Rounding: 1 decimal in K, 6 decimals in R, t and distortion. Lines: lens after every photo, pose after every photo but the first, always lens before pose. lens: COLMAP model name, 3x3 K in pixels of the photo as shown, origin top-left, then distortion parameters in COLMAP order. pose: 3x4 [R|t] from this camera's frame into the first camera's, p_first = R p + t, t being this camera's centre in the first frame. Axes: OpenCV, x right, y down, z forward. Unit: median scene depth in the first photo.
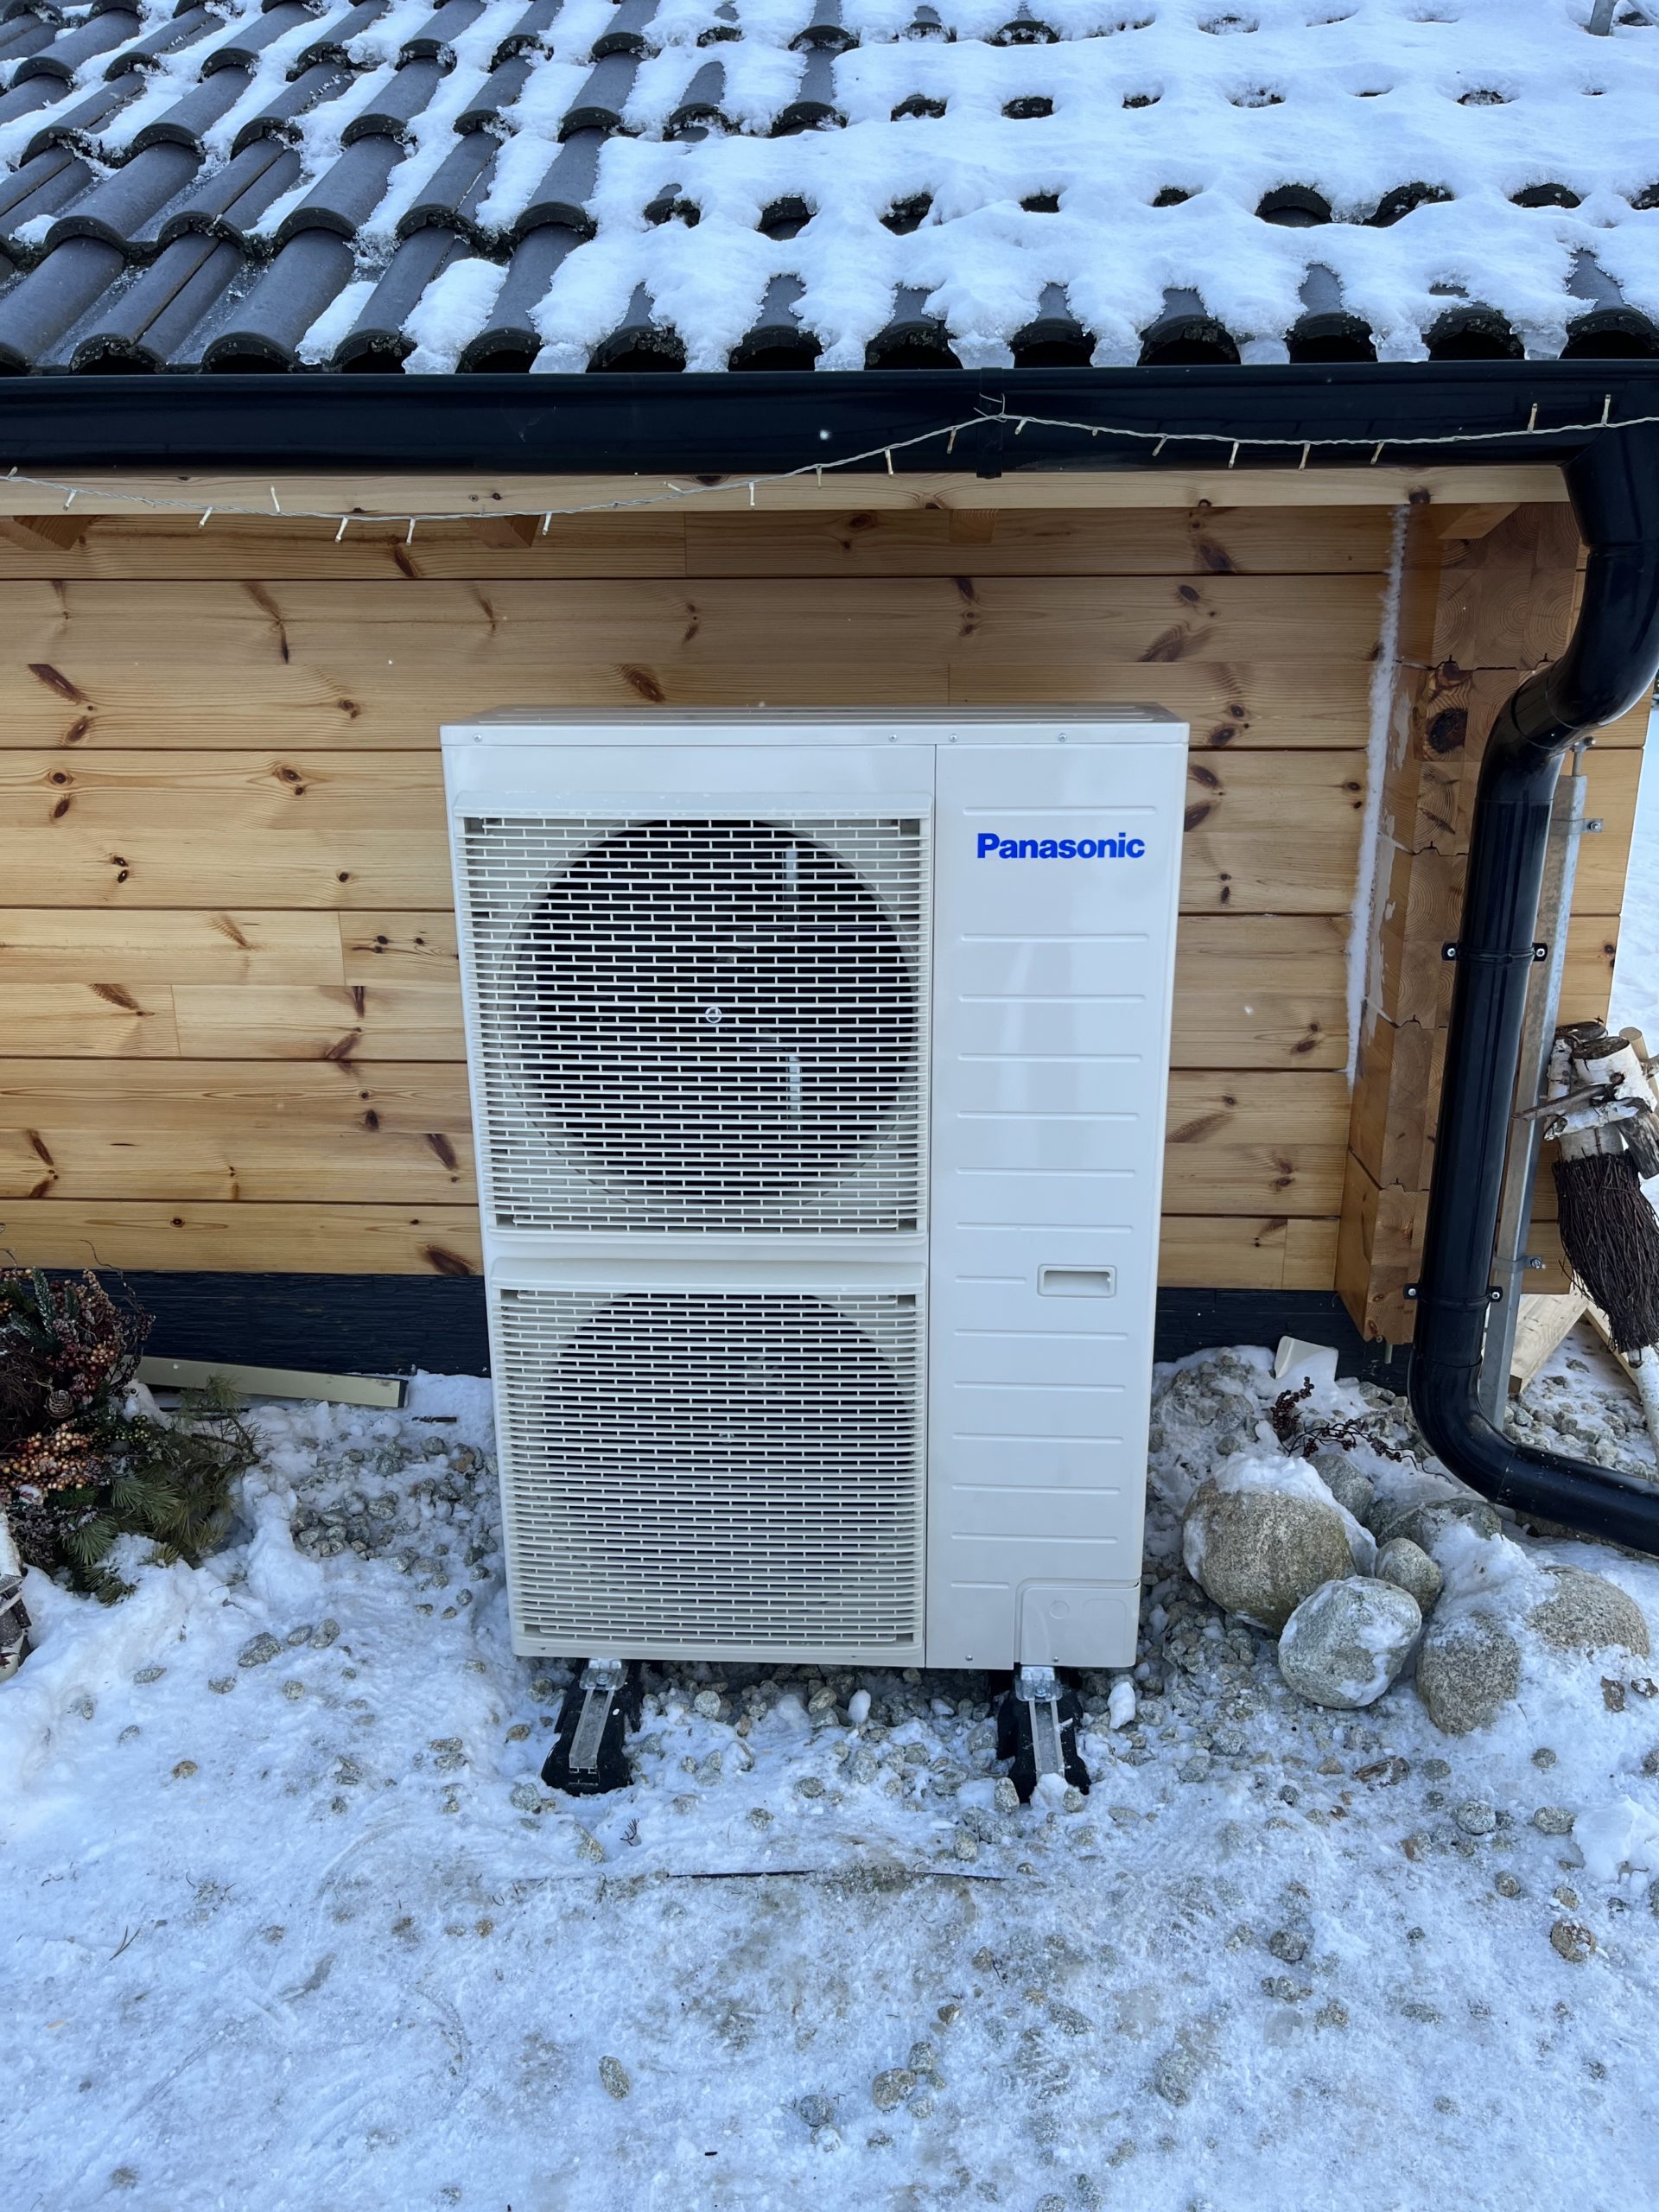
lens RADIAL K [[1683.0, 0, 829.3], [0, 1683.0, 1109.8], [0, 0, 1]] dist [0.005102, 0.000304]
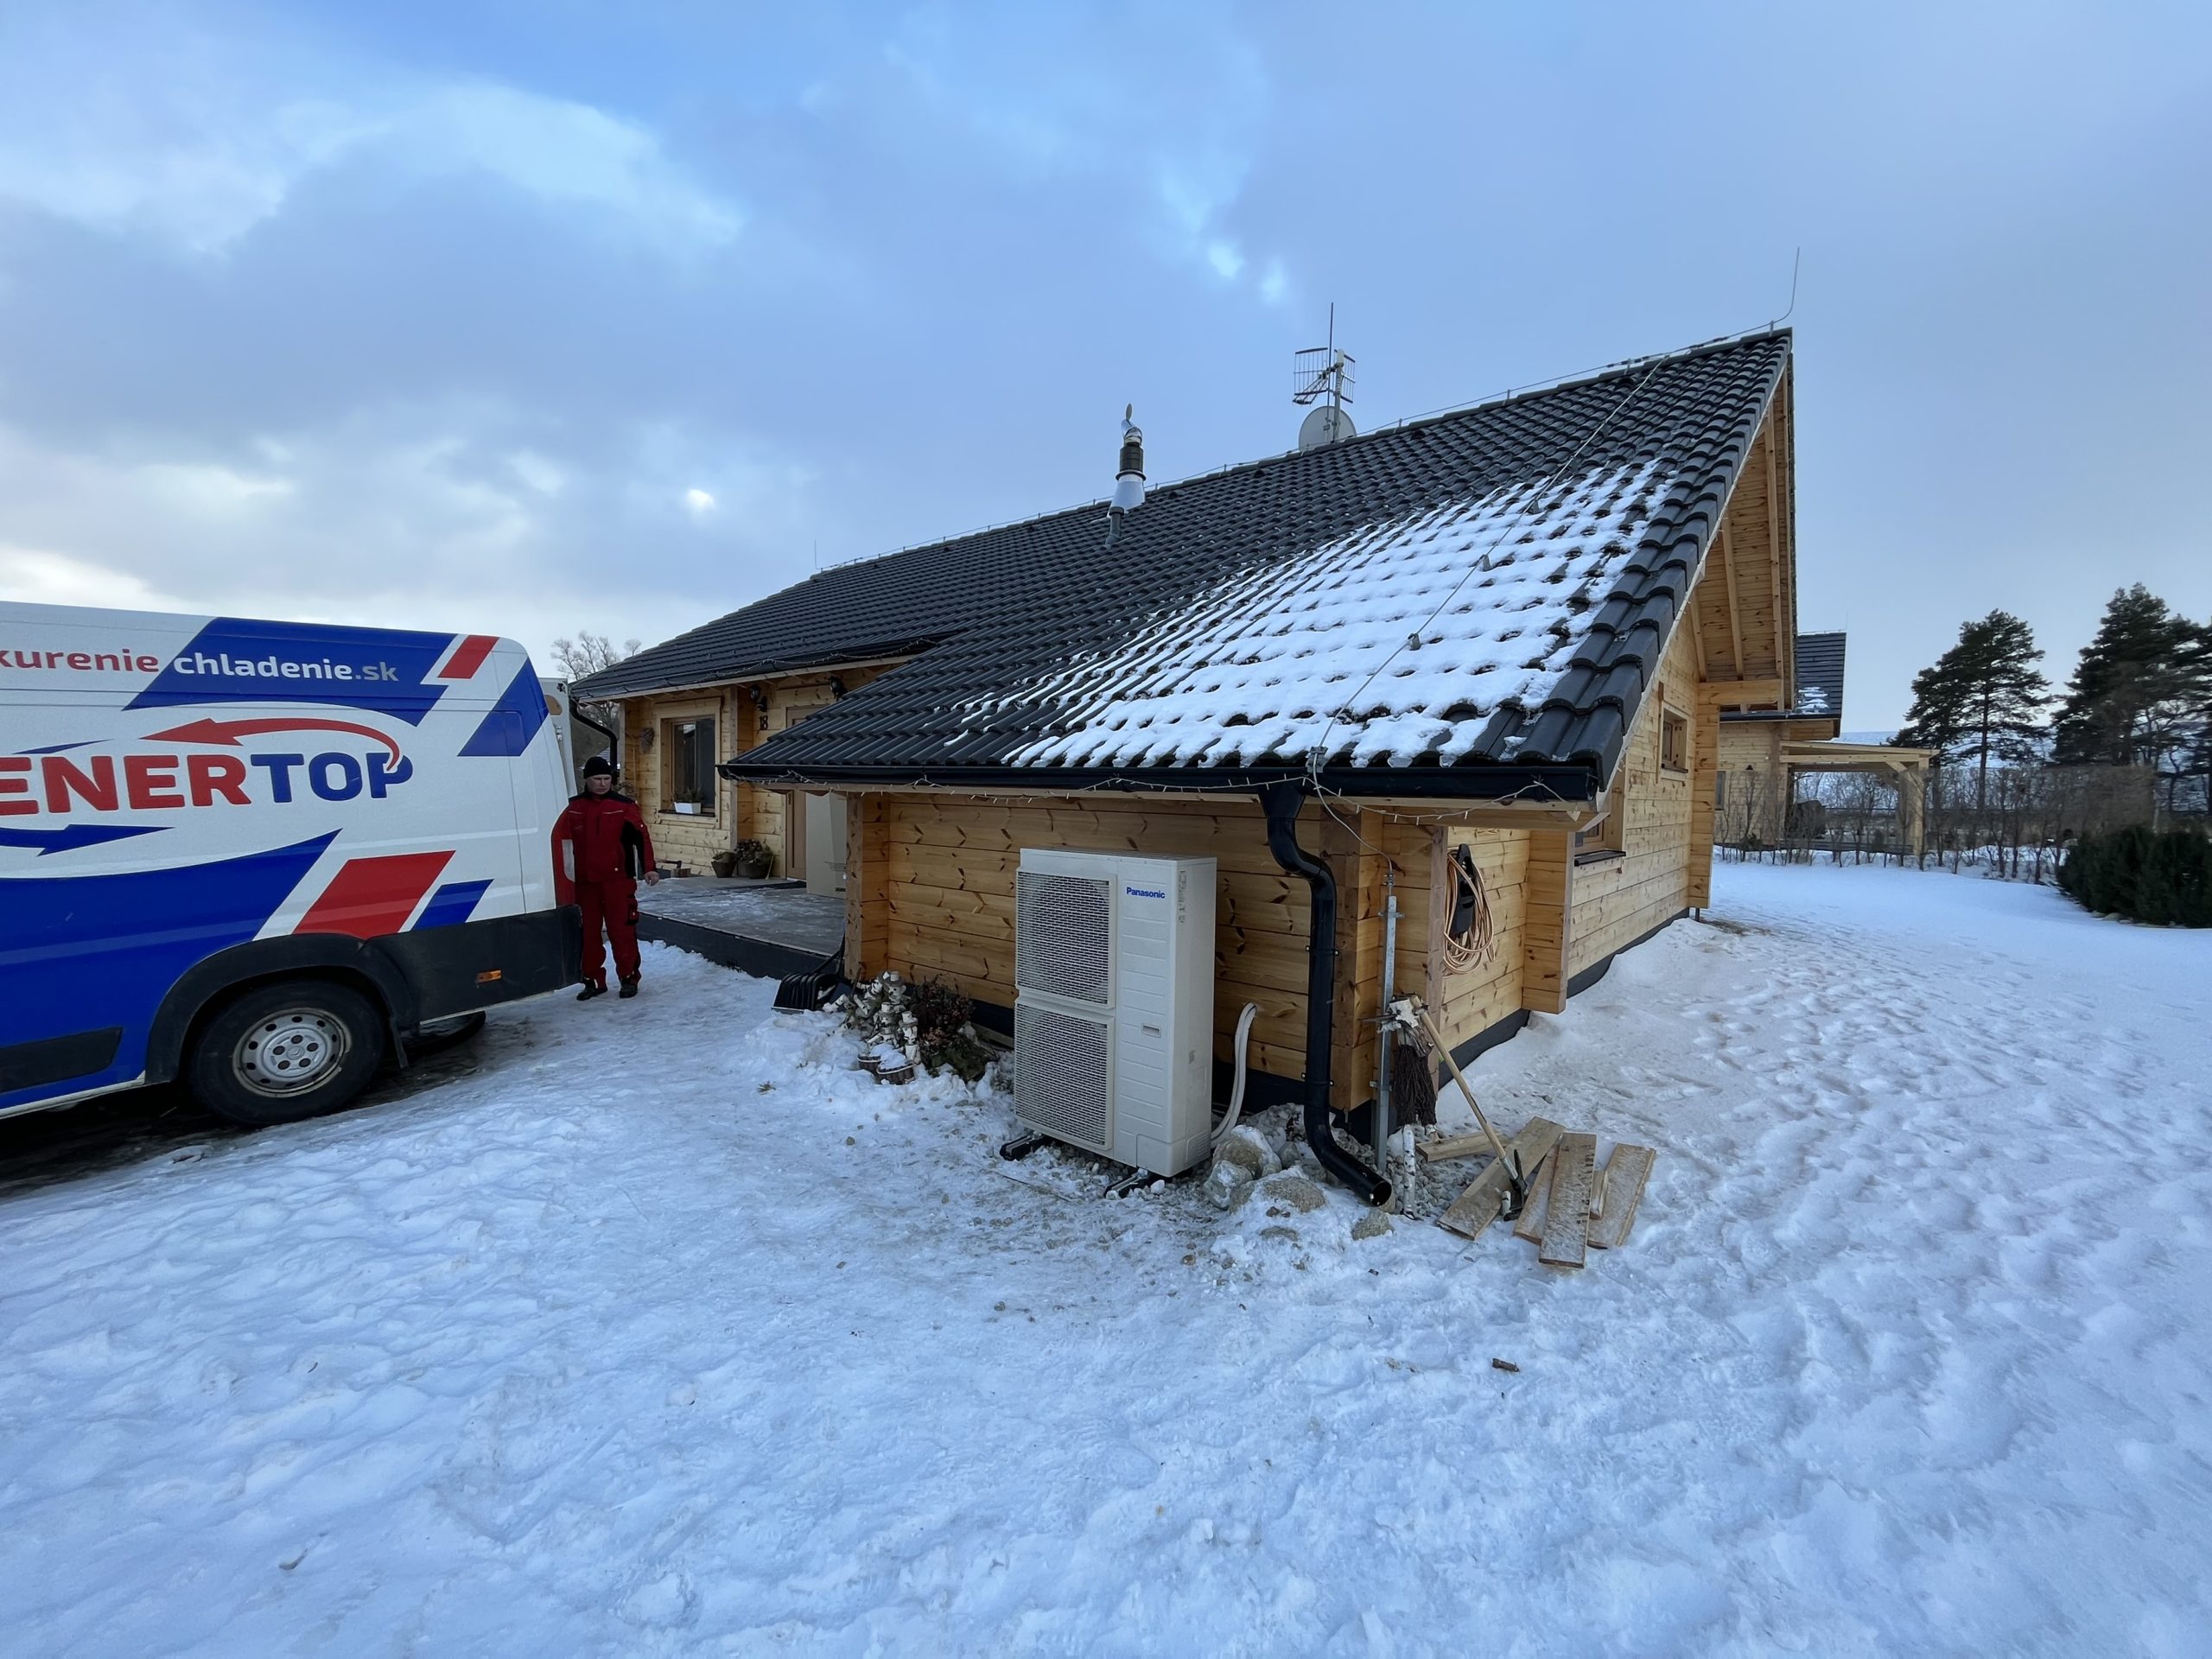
lens RADIAL K [[893.1, 0, 1108.3], [0, 893.1, 826.5], [0, 0, 1]] dist [-0.000504, -0.000323]
pose [[0.796764, 0.046244, -0.602519, 1.094291], [-0.205445, 0.958405, -0.198120, 0.084795], [0.568295, 0.281639, 0.773123, -0.462102]]
